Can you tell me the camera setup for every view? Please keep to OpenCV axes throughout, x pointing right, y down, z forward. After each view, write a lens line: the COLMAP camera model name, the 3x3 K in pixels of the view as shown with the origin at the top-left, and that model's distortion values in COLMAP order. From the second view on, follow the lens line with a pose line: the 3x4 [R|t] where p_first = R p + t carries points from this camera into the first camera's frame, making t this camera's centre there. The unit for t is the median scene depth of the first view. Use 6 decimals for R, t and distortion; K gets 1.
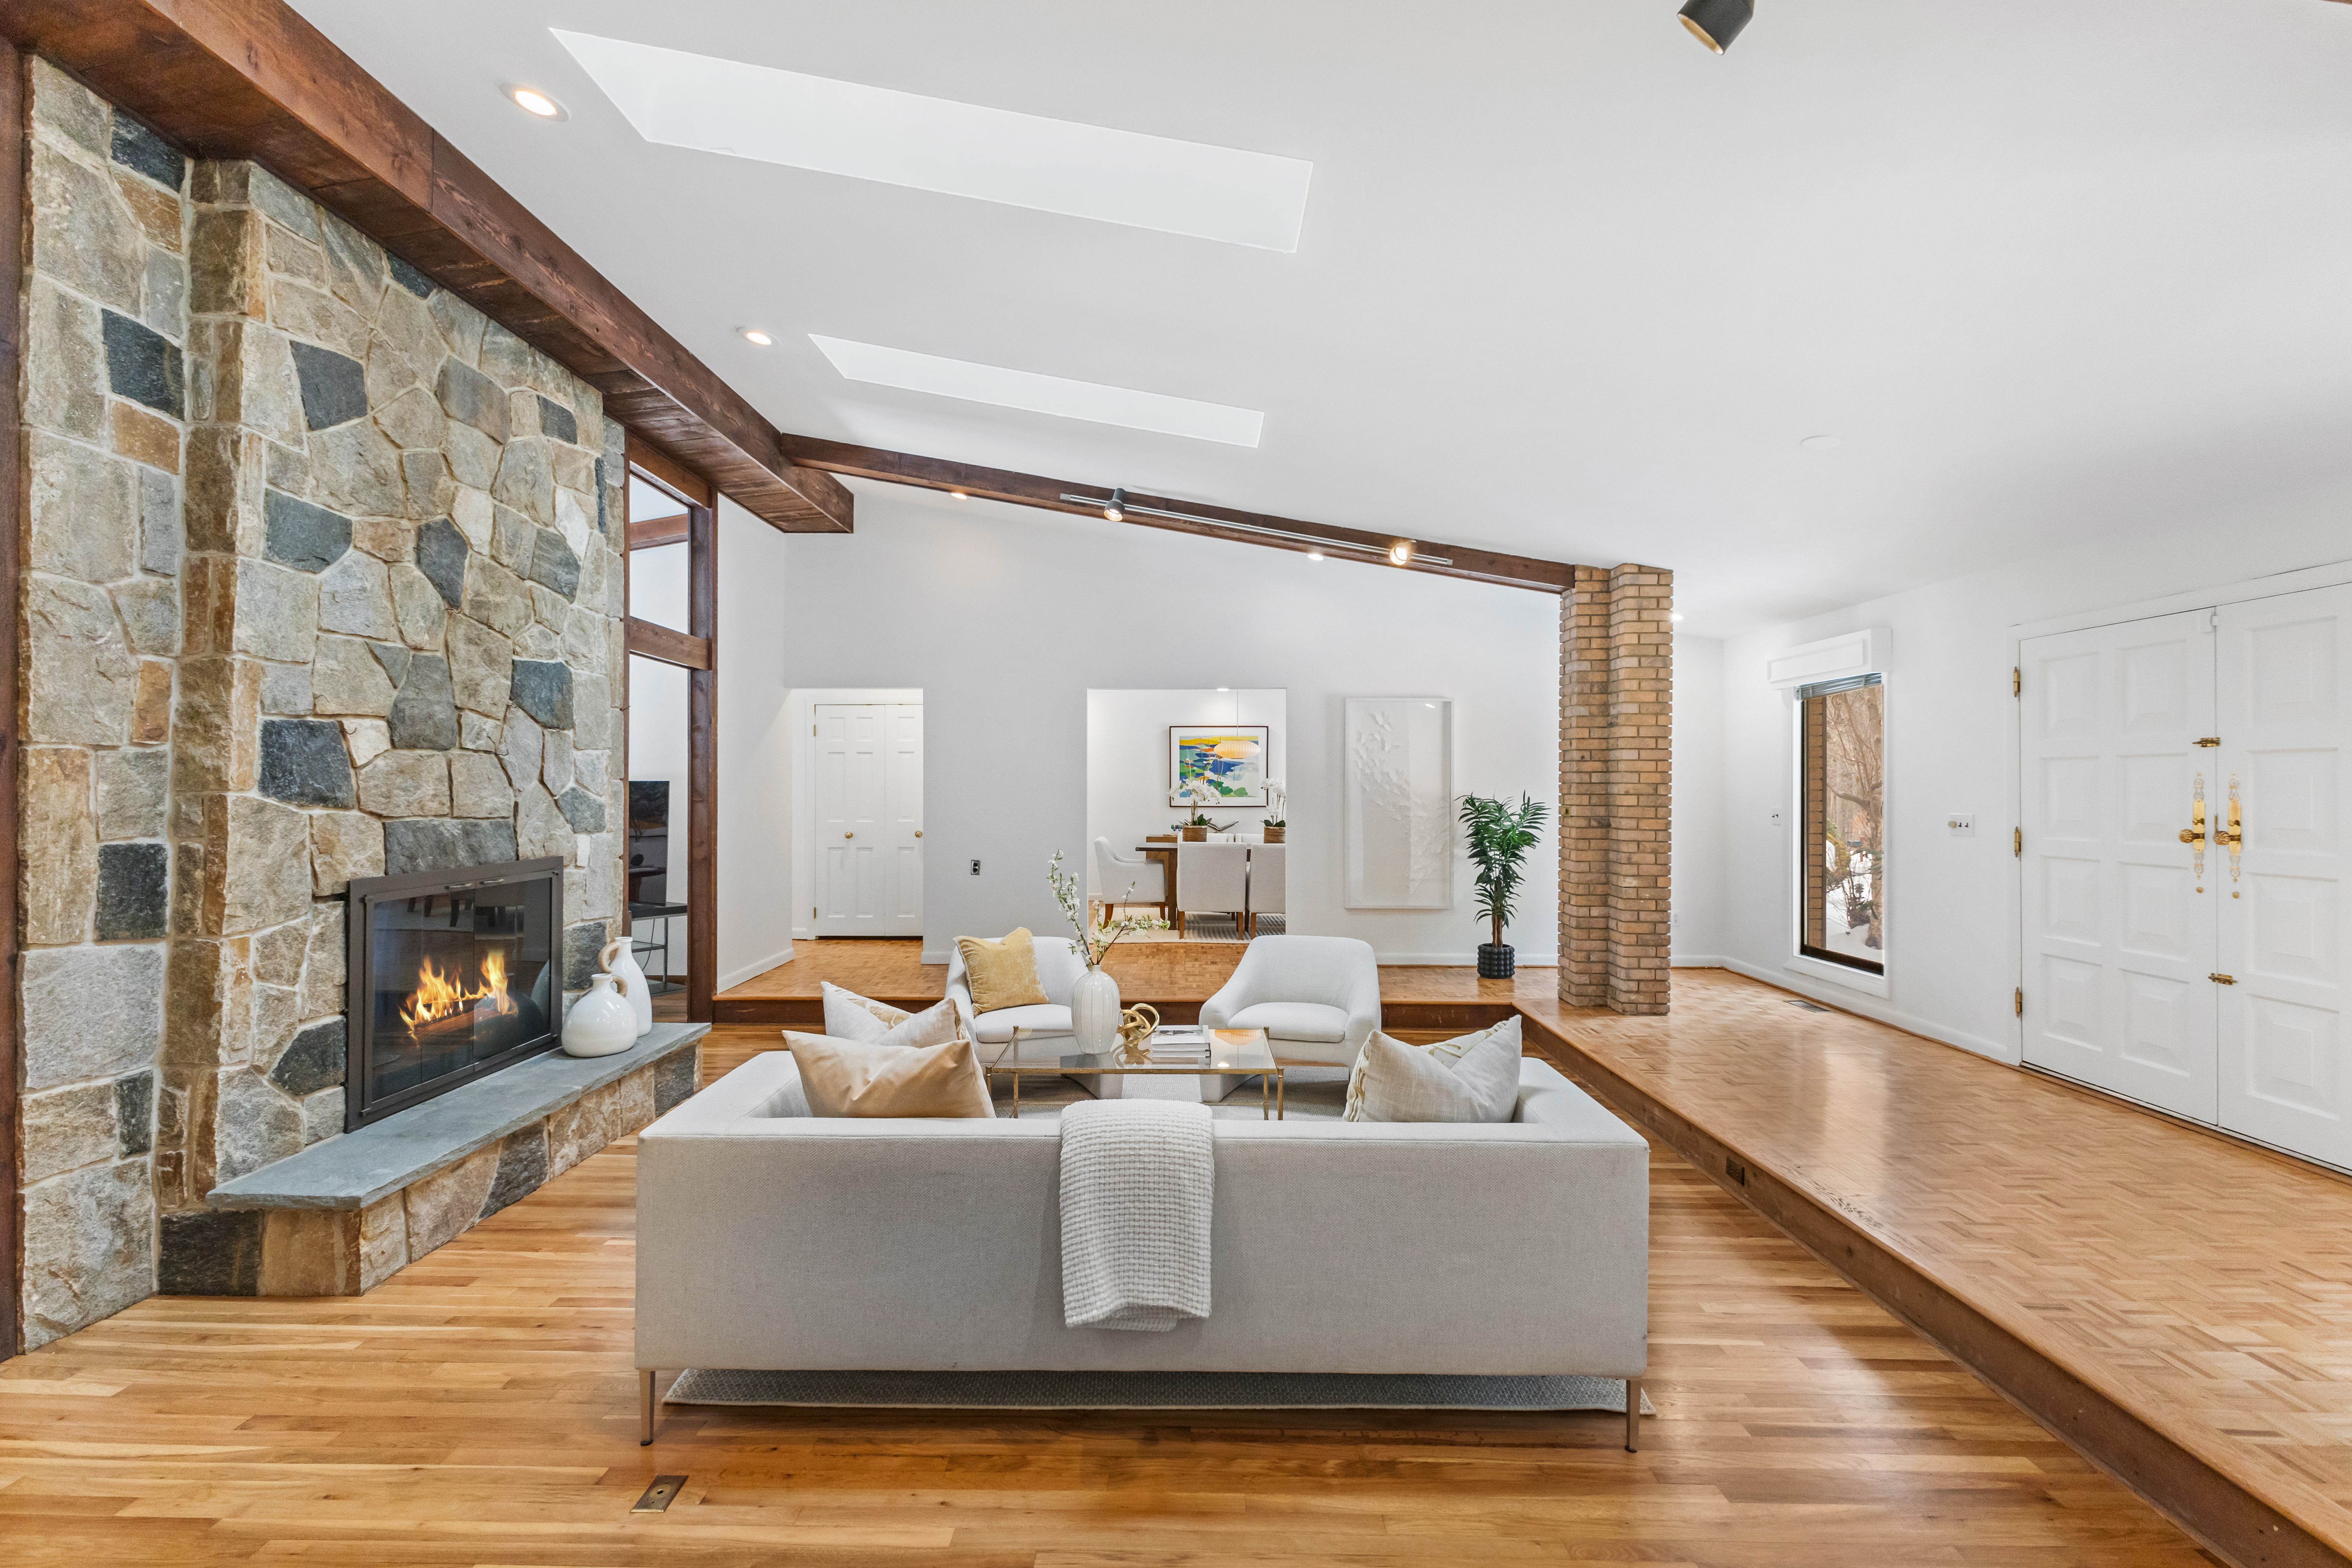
lens RADIAL K [[1019.1, 0, 1169.6], [0, 1019.1, 789.4], [0, 0, 1]] dist [0.000228, -0.000082]
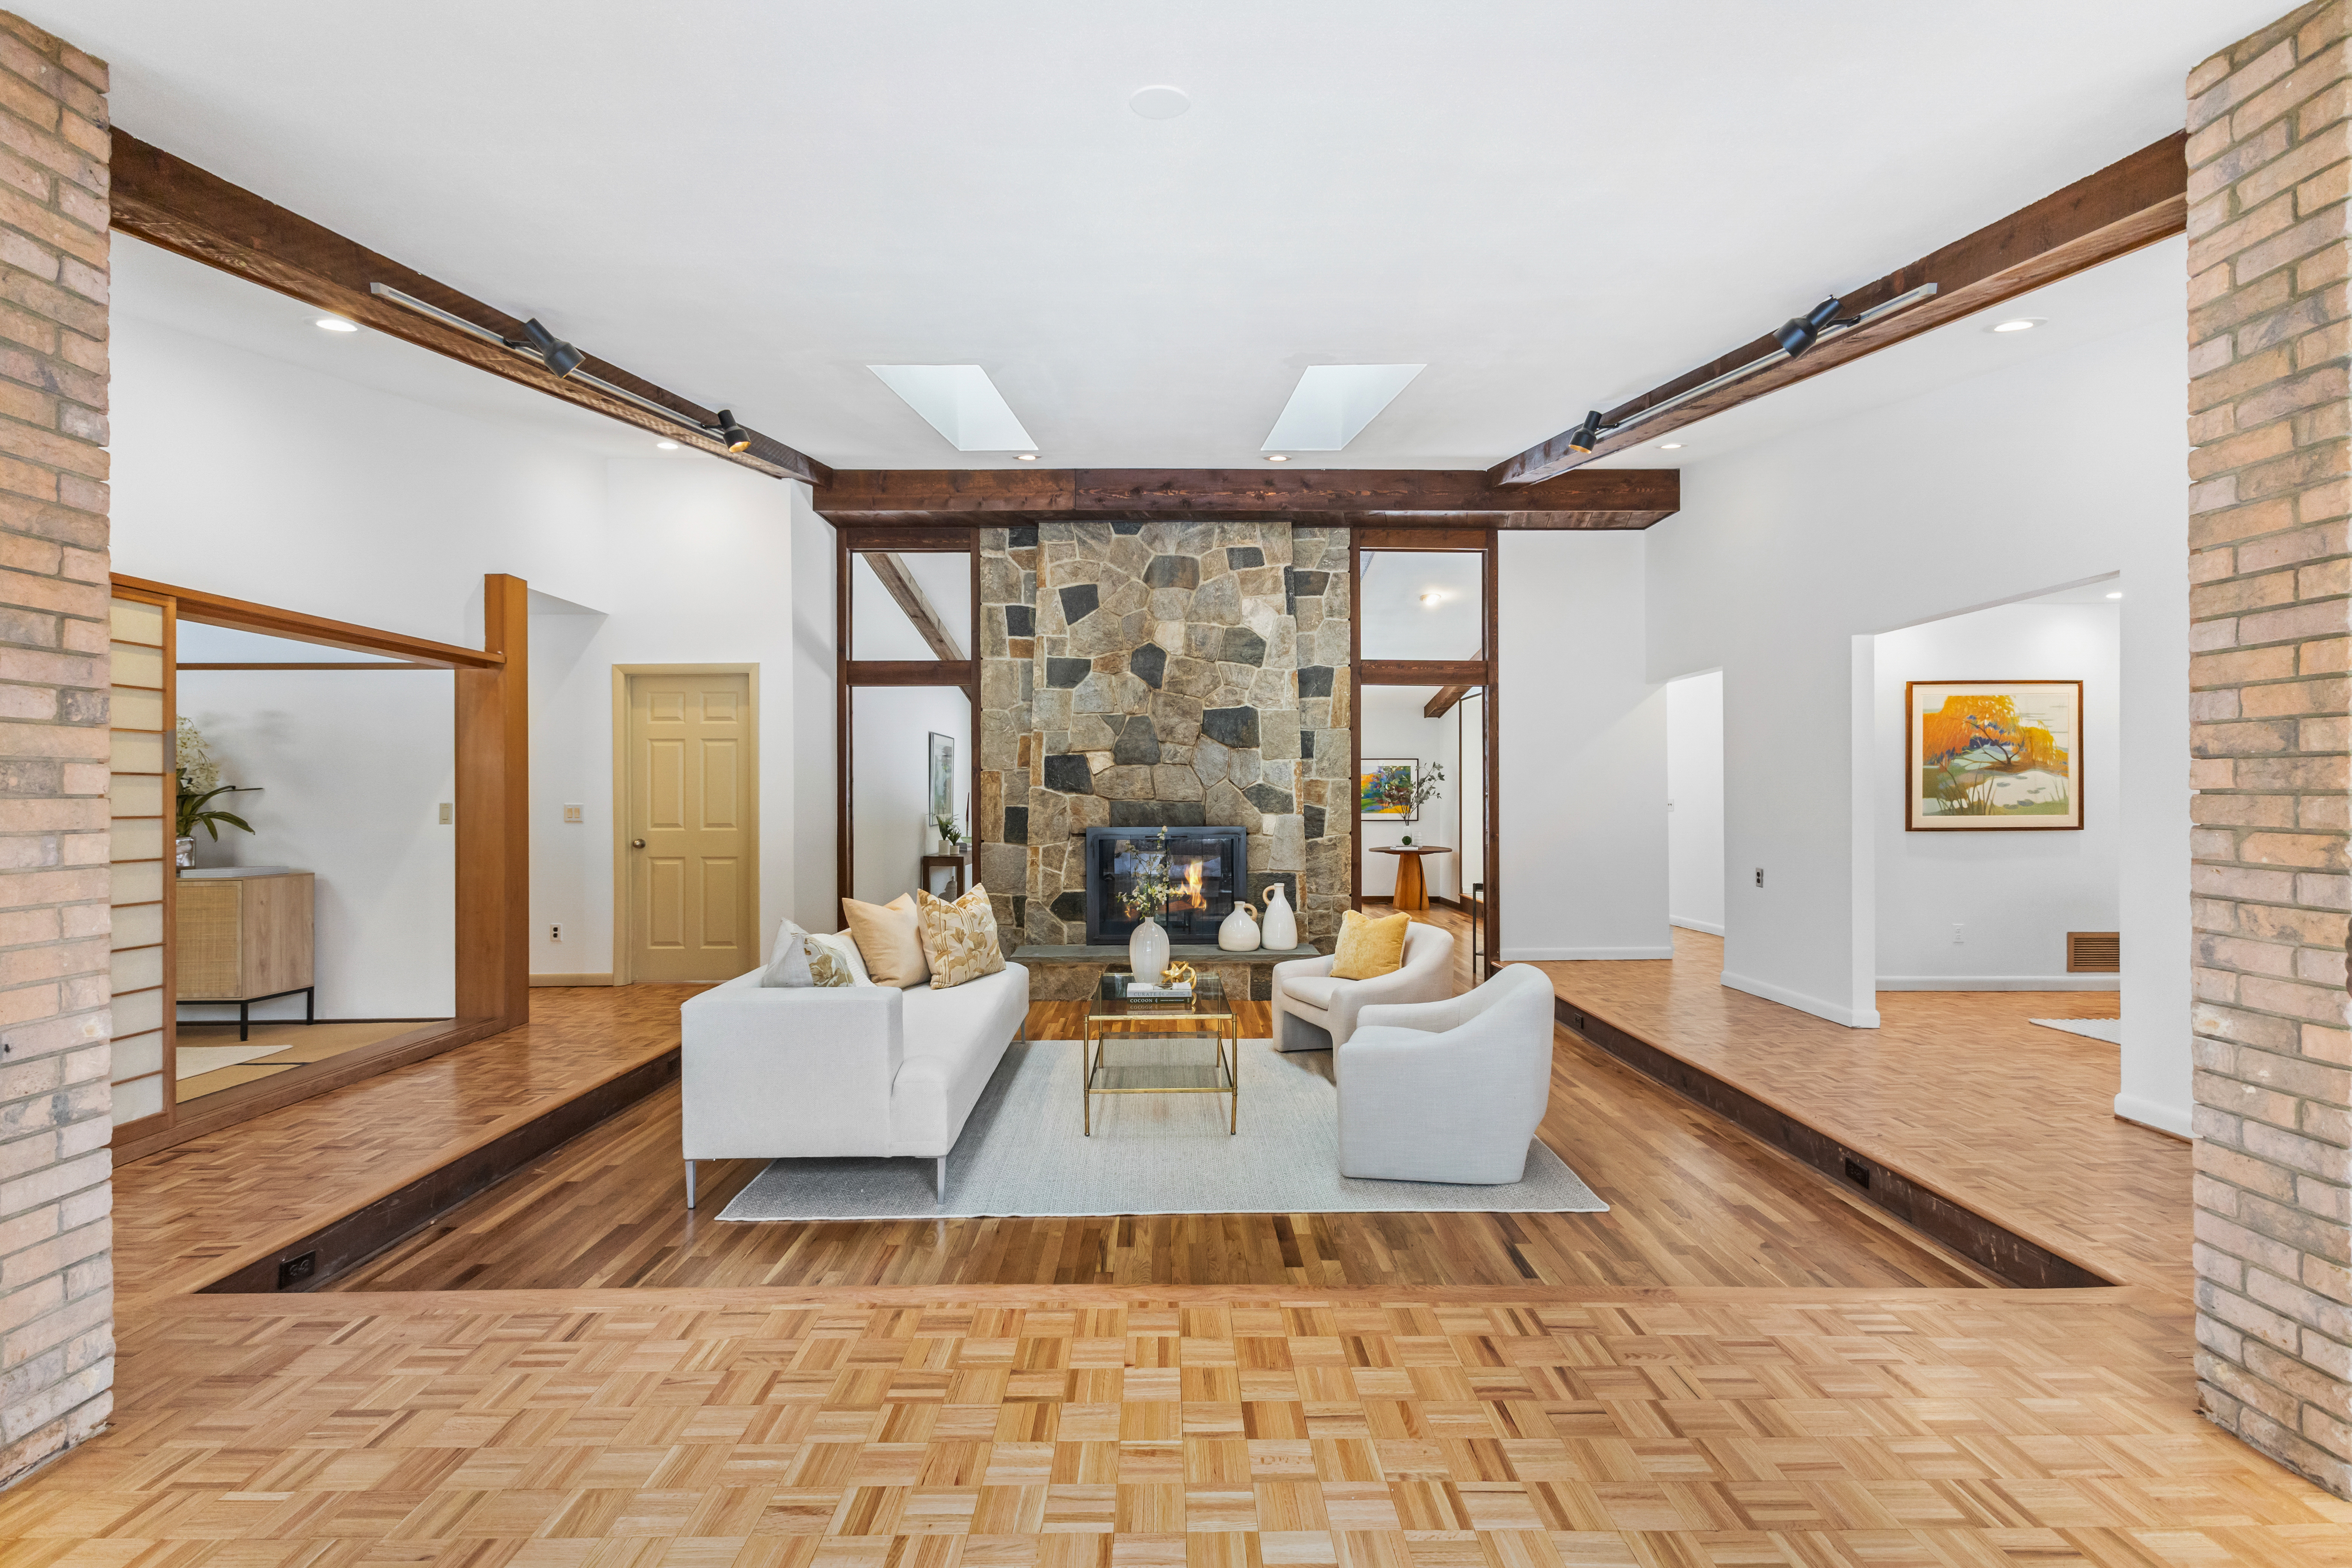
lens RADIAL K [[1015.5, 0, 1176.9], [0, 1015.5, 791.1], [0, 0, 1]] dist [0.020848, -0.006057]
pose [[0.029077, -0.009399, -0.999533, 1.134432], [0.000833, 0.999956, -0.009379, 0.027678], [0.999577, -0.000560, 0.029083, 0.954851]]
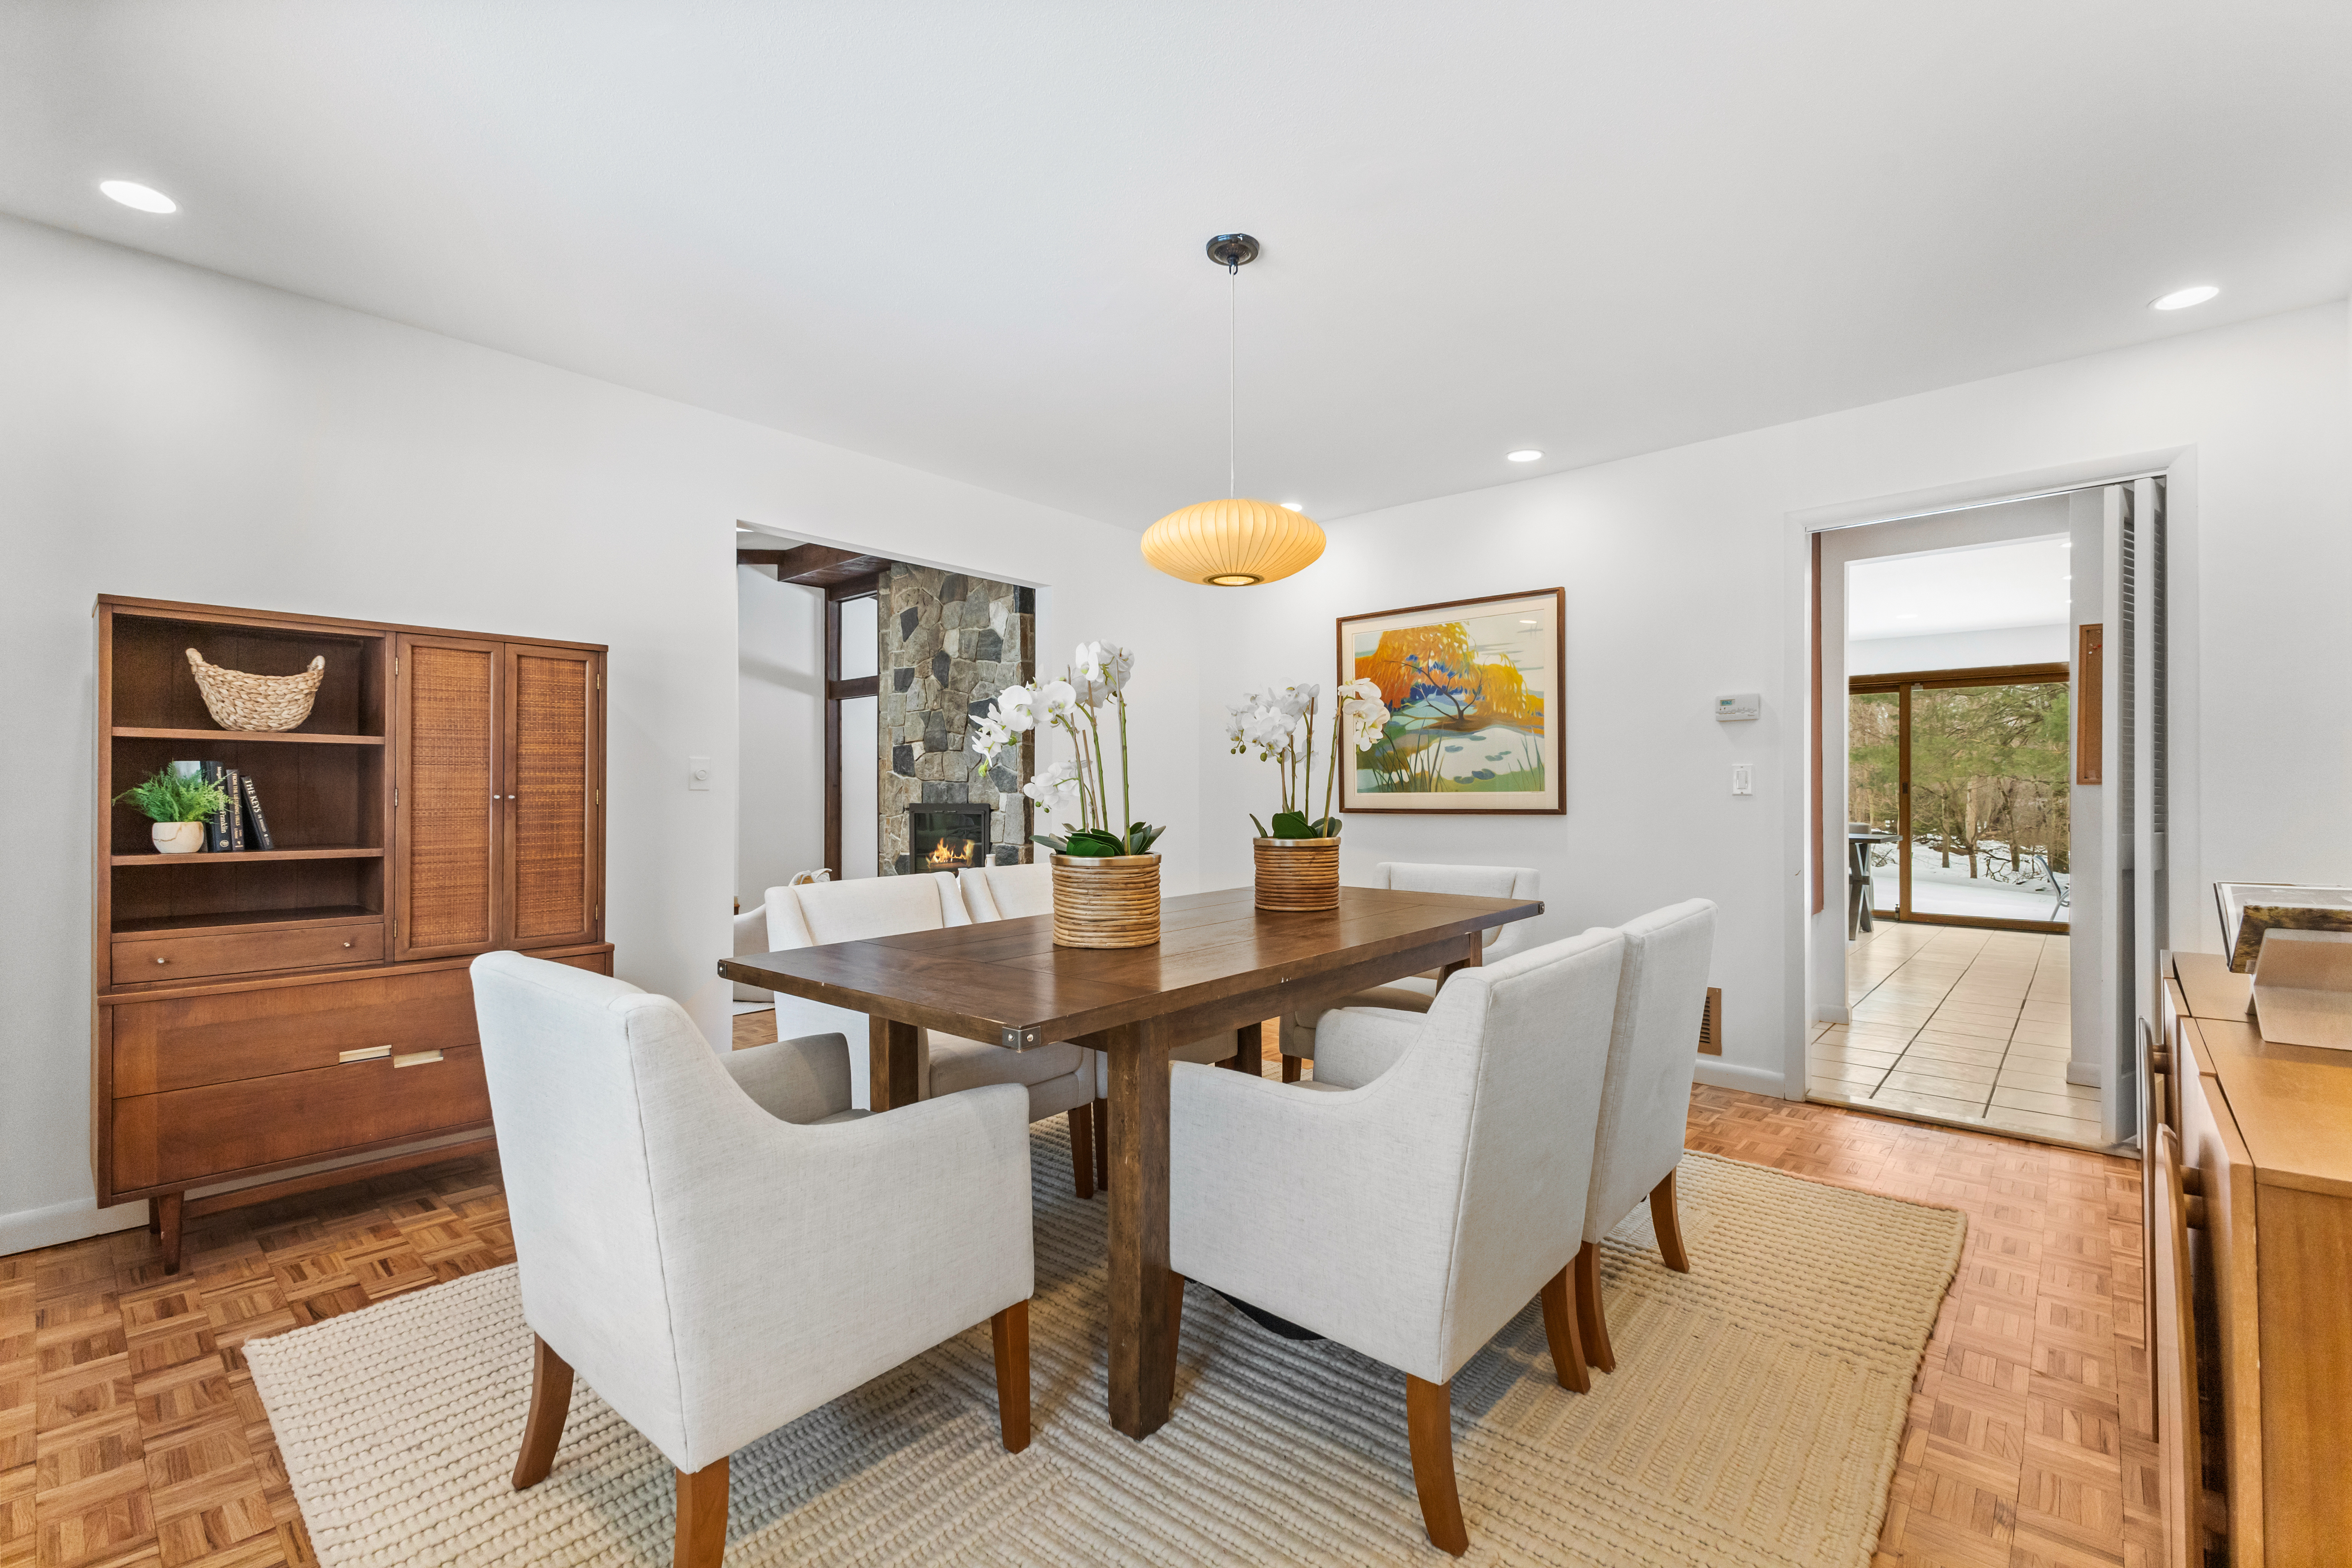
lens RADIAL K [[1015.5, 0, 1176.9], [0, 1015.5, 791.1], [0, 0, 1]] dist [0.020848, -0.006057]
pose [[-0.656709, -0.008157, -0.754100, 0.630020], [-0.005653, 0.999967, -0.005894, 0.058323], [0.754123, 0.000393, -0.656733, 2.771476]]
